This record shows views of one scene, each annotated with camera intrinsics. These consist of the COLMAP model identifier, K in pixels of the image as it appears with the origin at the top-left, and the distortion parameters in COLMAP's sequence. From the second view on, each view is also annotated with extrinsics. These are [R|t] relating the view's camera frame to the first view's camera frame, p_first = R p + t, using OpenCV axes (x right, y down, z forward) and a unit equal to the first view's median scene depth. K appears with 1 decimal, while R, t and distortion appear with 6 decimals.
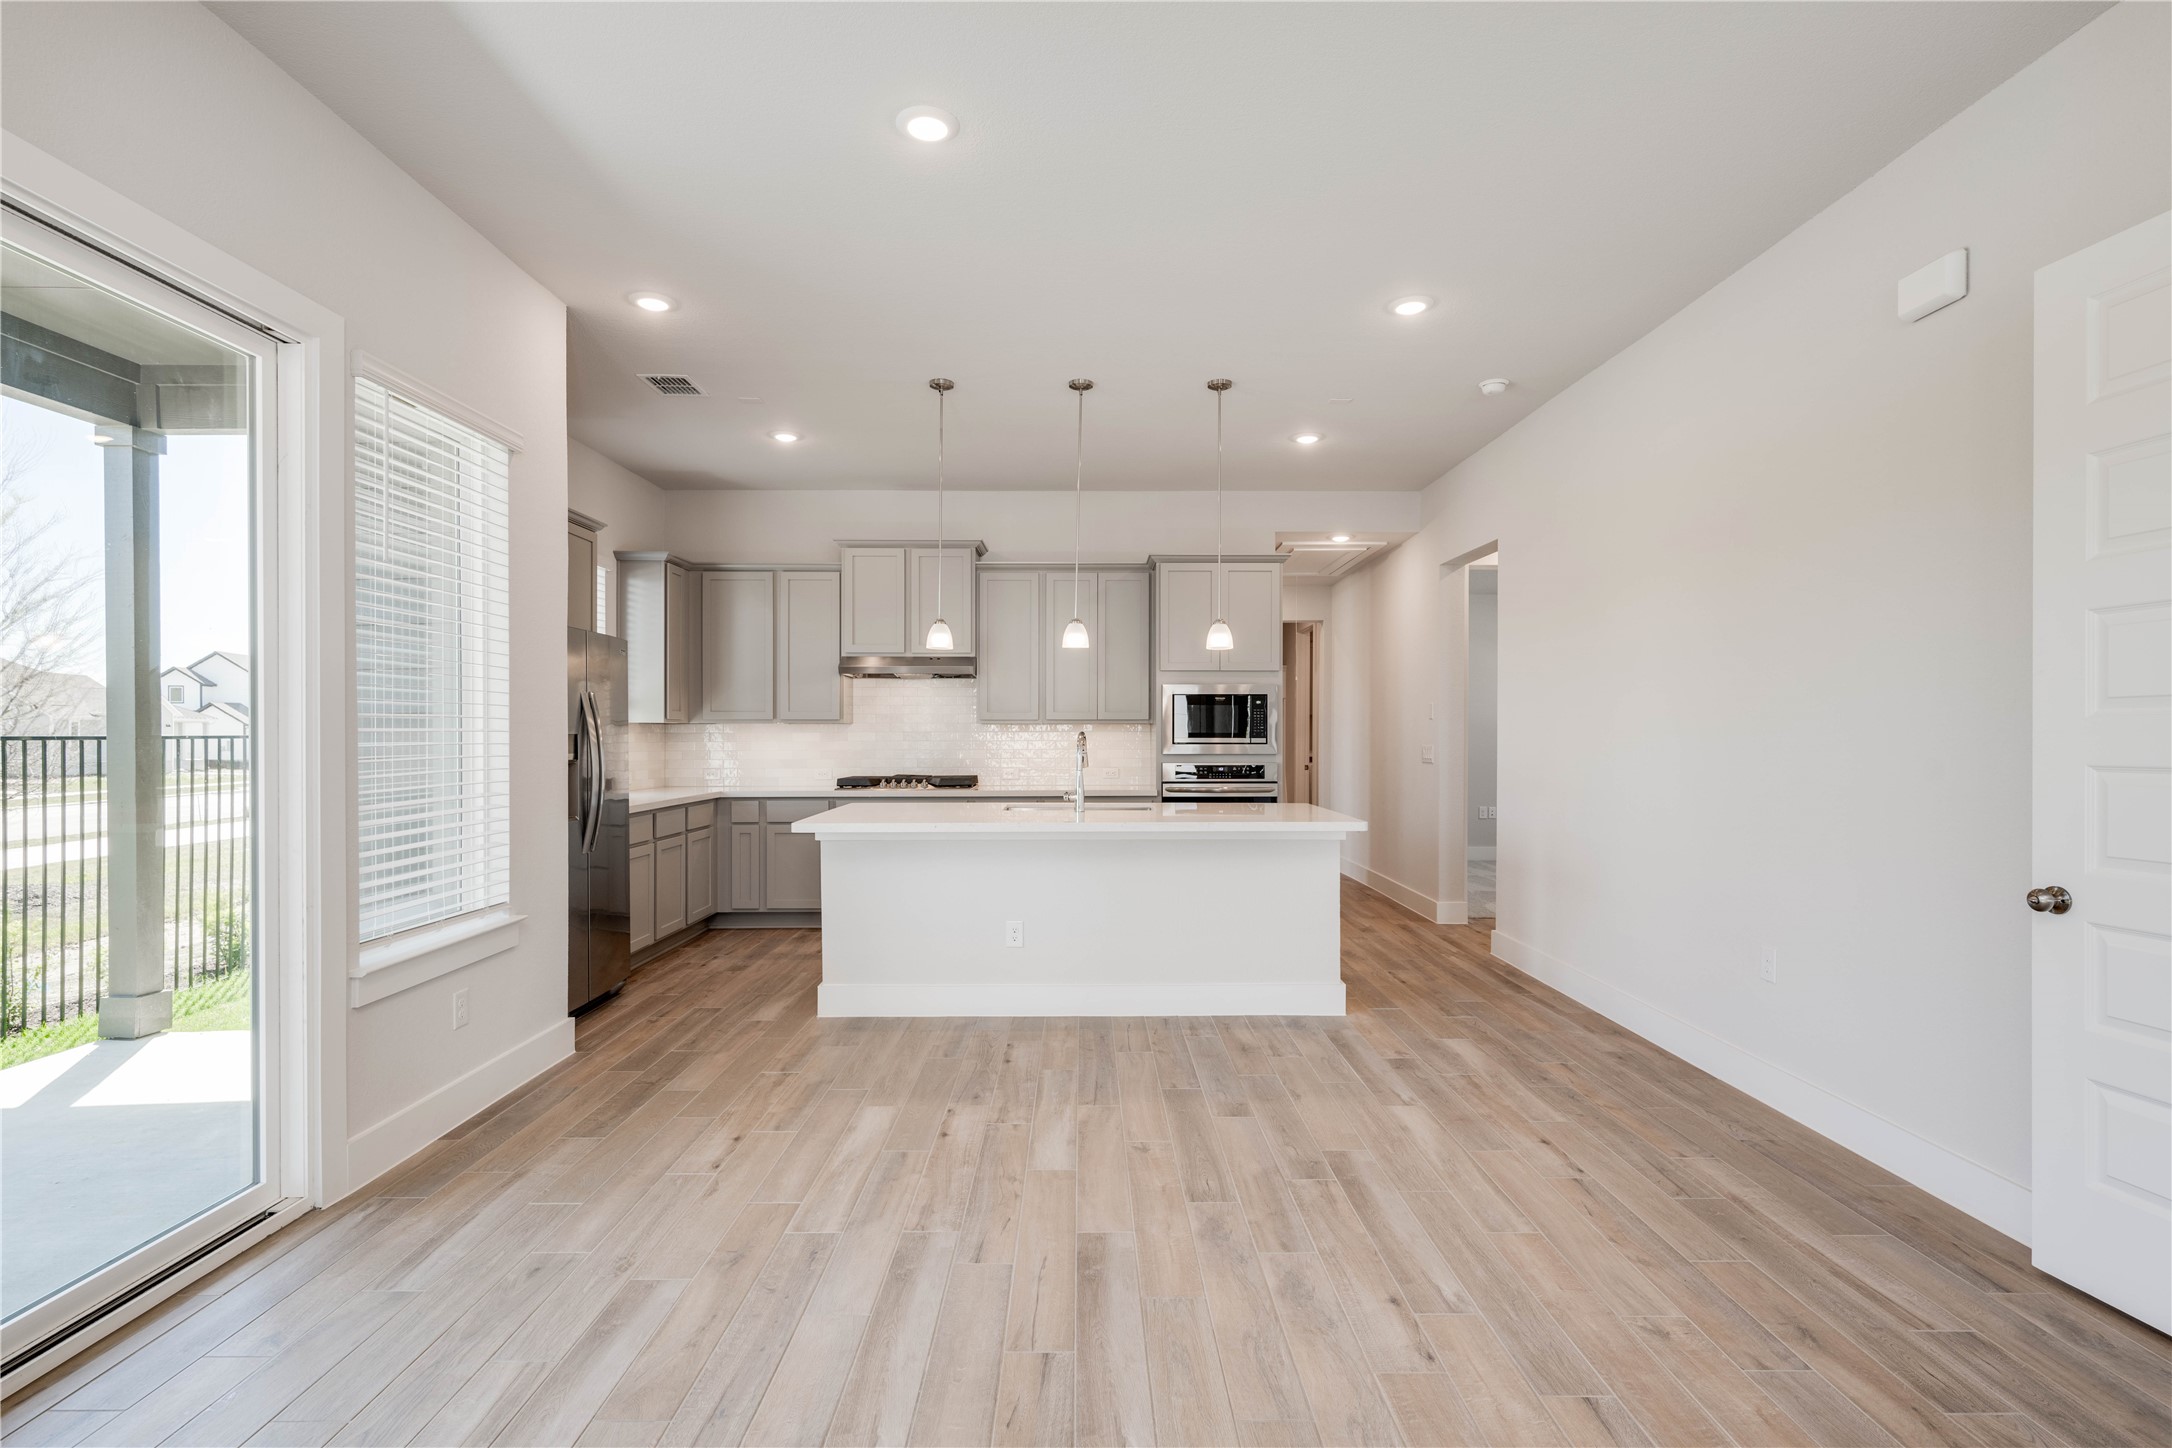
lens RADIAL K [[1016.8, 0, 1093.5], [0, 1016.8, 732.4], [0, 0, 1]] dist [-0.000644, 0.000297]
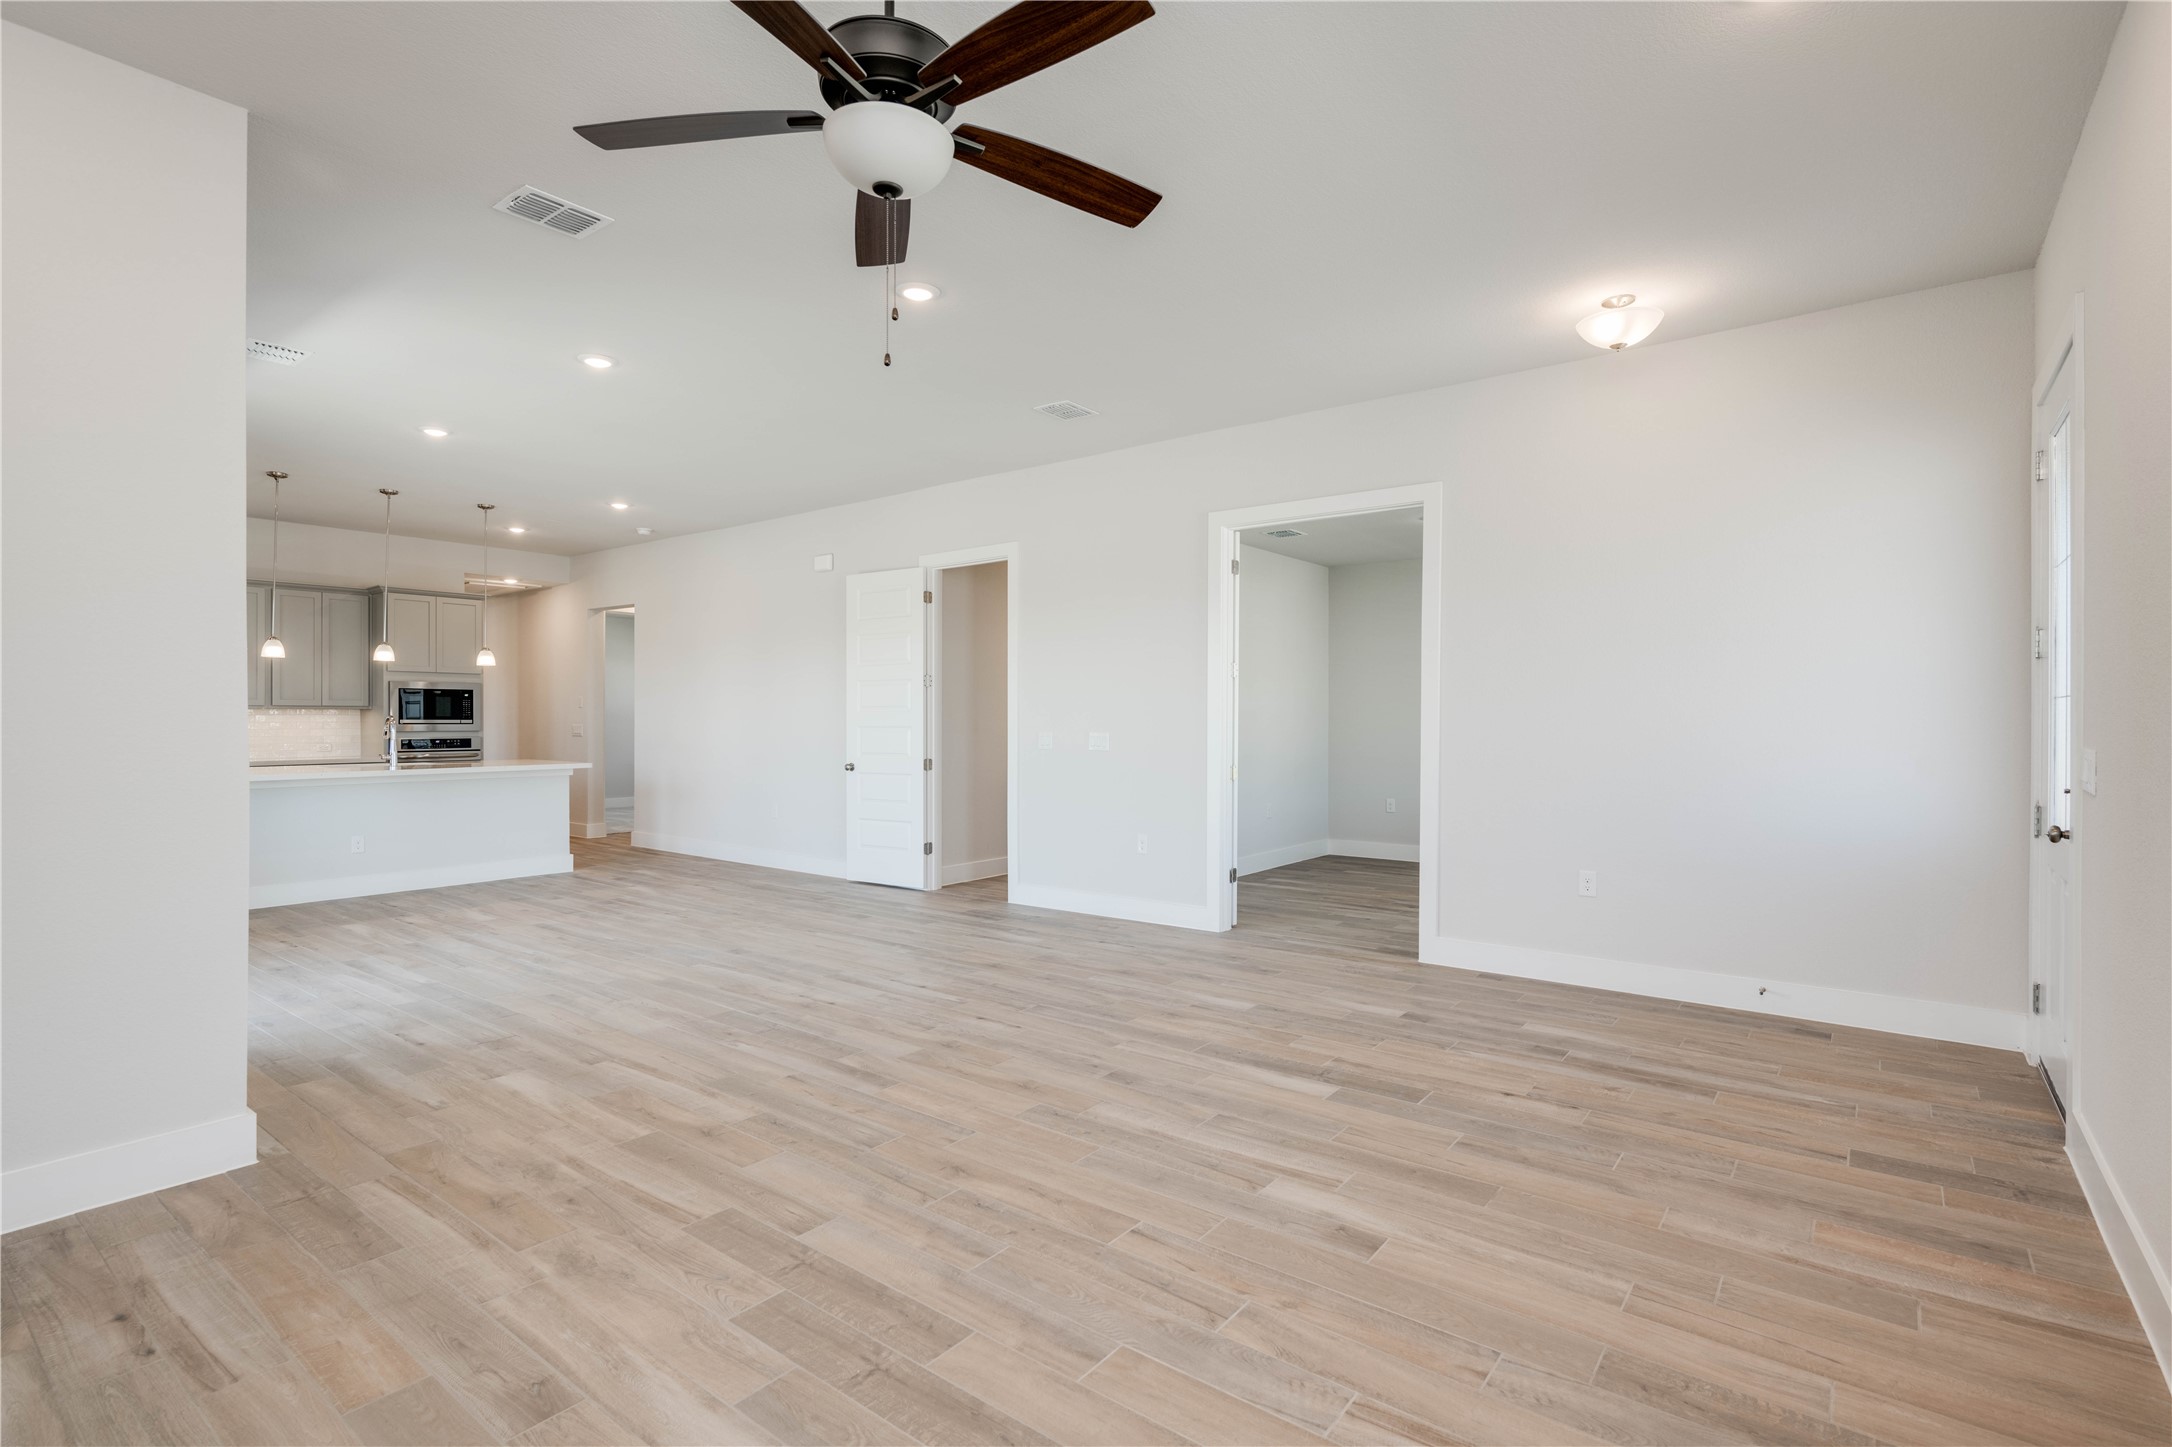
lens RADIAL K [[1016.8, 0, 1093.5], [0, 1016.8, 731.9], [0, 0, 1]] dist [-0.000644, 0.000297]
pose [[0.621378, -0.008858, 0.783461, -0.447729], [-0.002433, 0.999909, 0.013235, 0.001549], [-0.783507, -0.010130, 0.621301, -0.646166]]
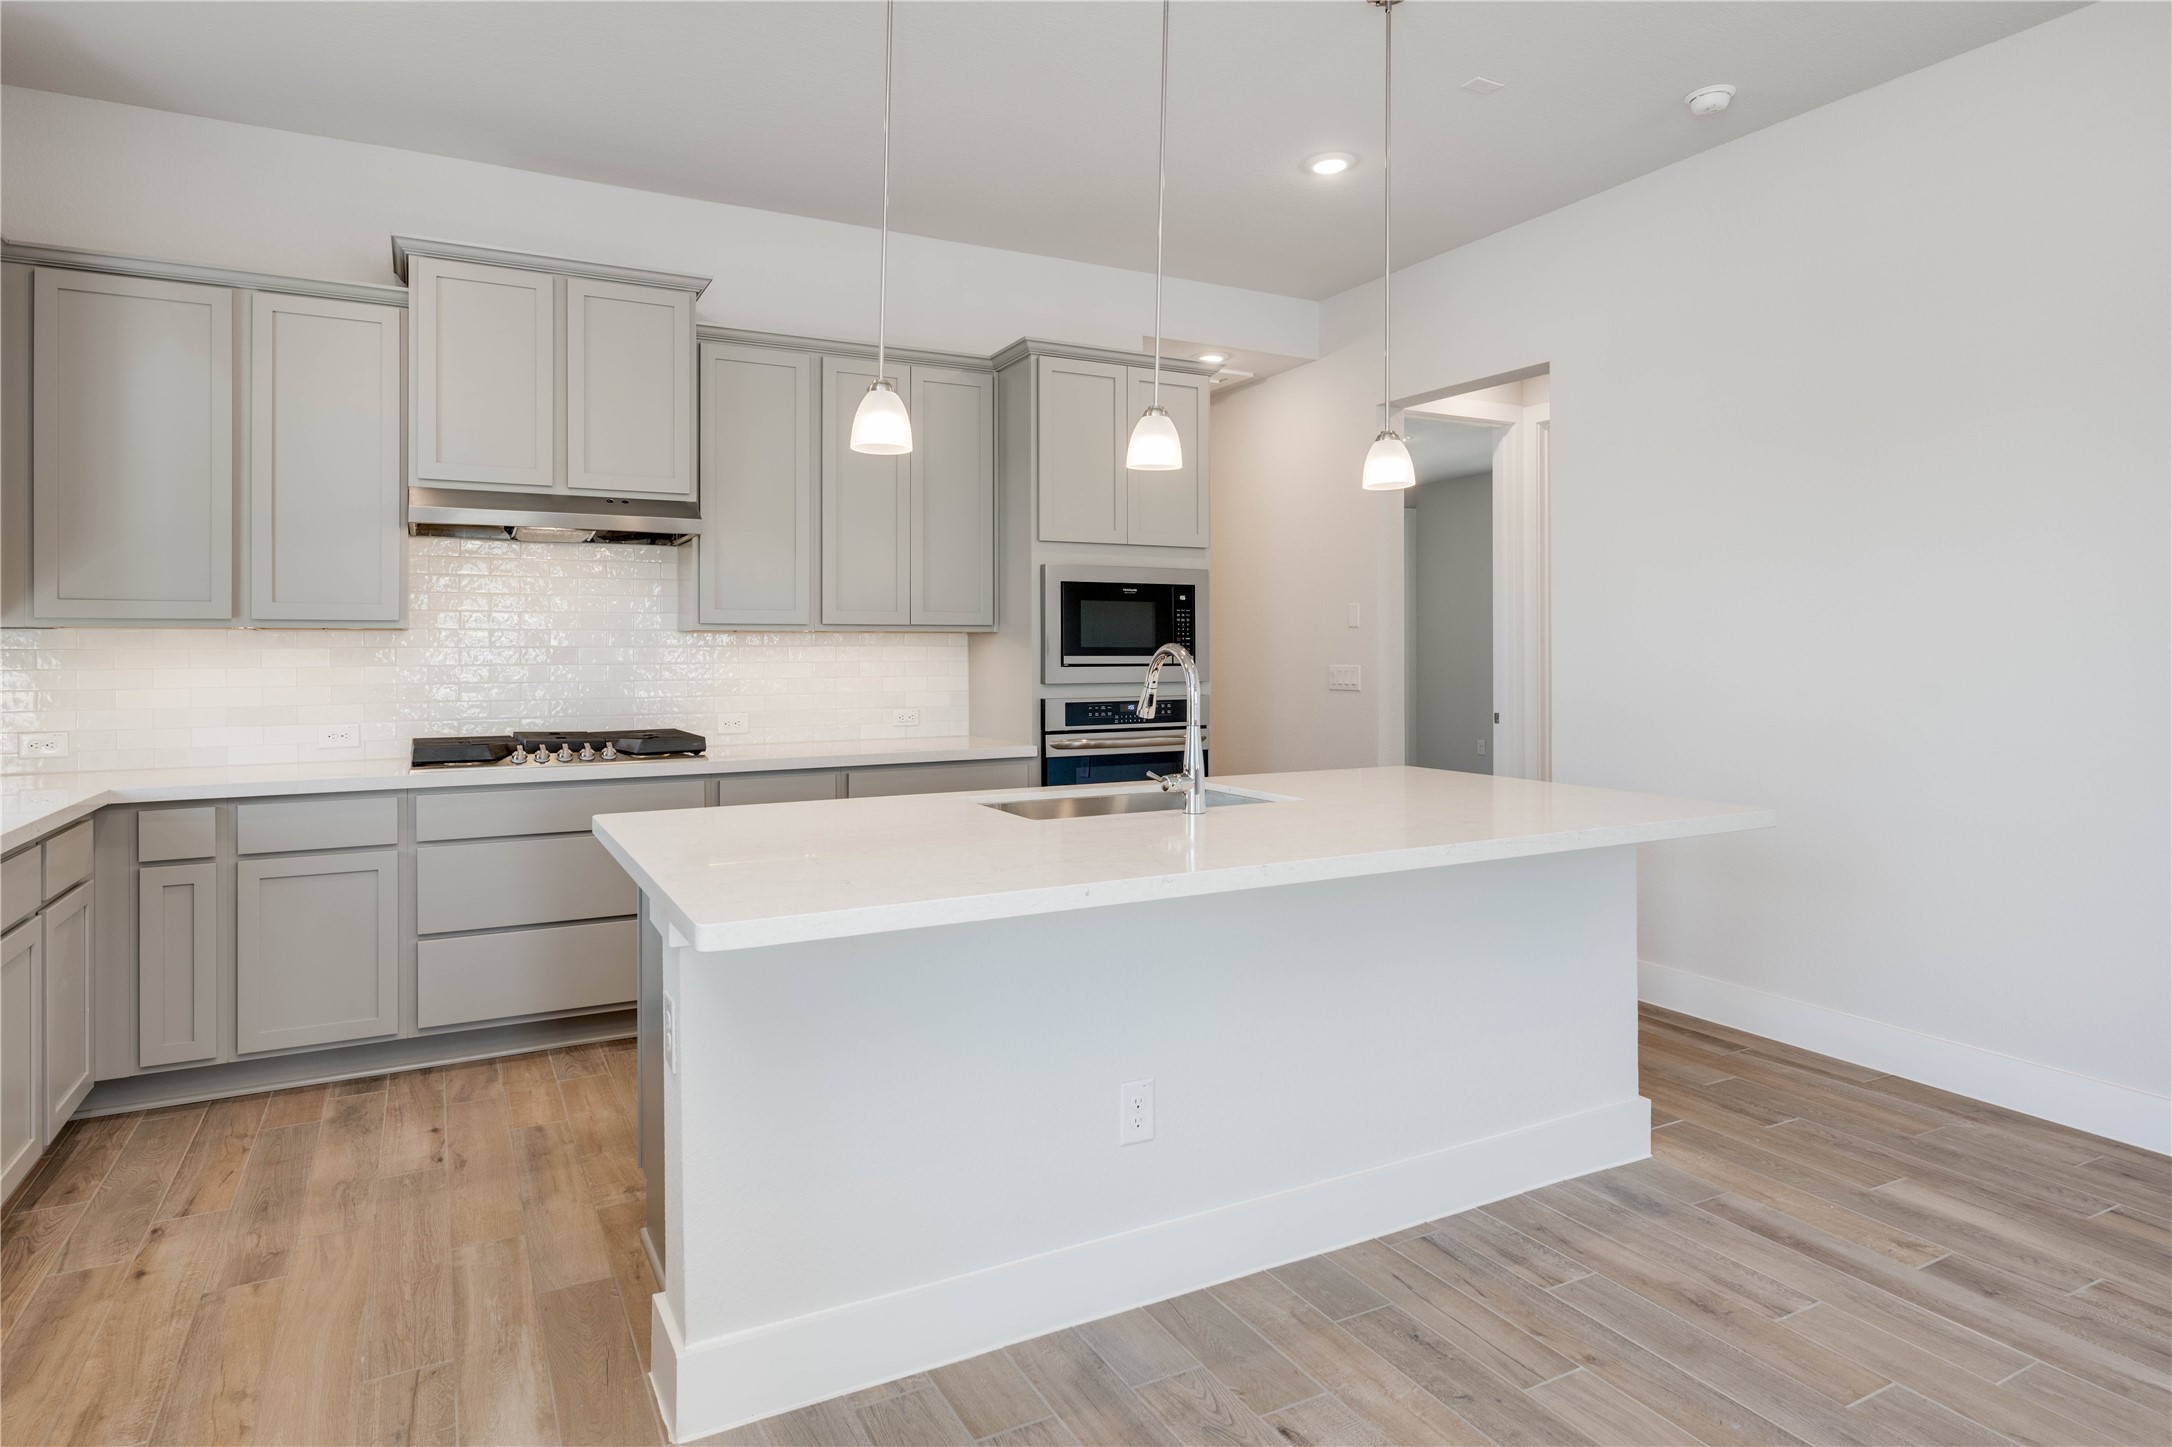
lens RADIAL K [[1170.4, 0, 1007.2], [0, 1170.4, 649.9], [0, 0, 1]] dist [-0.002810, 0.001399]
pose [[0.901201, -0.002192, 0.433396, -0.257075], [0.002492, 0.999997, -0.000125, 0.001879], [-0.433394, 0.001192, 0.901204, 0.433613]]
